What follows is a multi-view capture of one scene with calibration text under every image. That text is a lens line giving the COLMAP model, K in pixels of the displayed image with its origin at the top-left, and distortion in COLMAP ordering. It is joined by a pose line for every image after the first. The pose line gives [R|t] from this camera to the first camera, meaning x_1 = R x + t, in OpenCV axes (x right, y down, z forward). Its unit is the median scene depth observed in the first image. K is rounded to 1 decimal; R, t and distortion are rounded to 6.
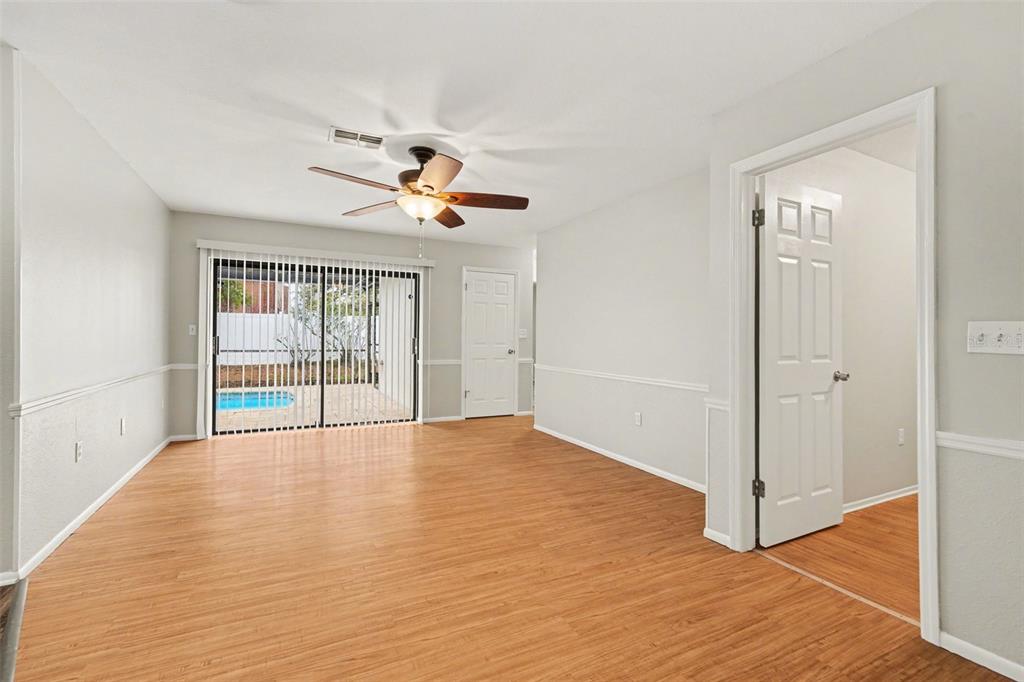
lens RADIAL K [[463.1, 0, 512.0], [0, 463.1, 341.0], [0, 0, 1]] dist [-0.017053, 0.007371]
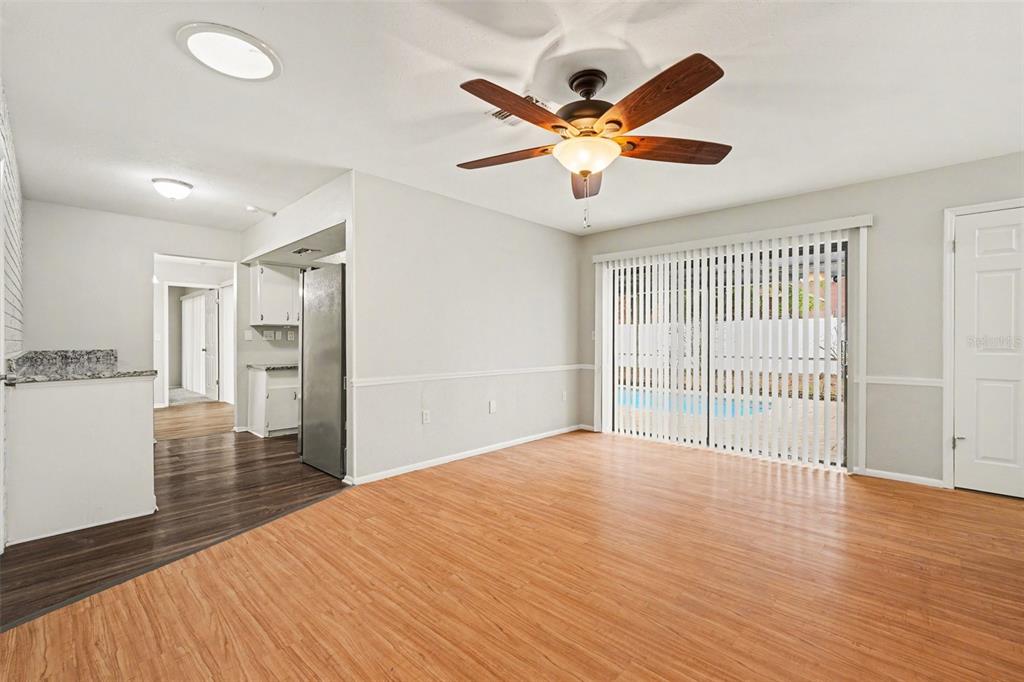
lens RADIAL K [[441.9, 0, 508.2], [0, 441.9, 342.1], [0, 0, 1]] dist [-0.012199, 0.006095]
pose [[0.335762, -0.010683, -0.941886, 0.279682], [-0.006668, 0.999884, -0.013718, 0.009613], [0.941923, 0.010886, 0.335652, 0.439778]]
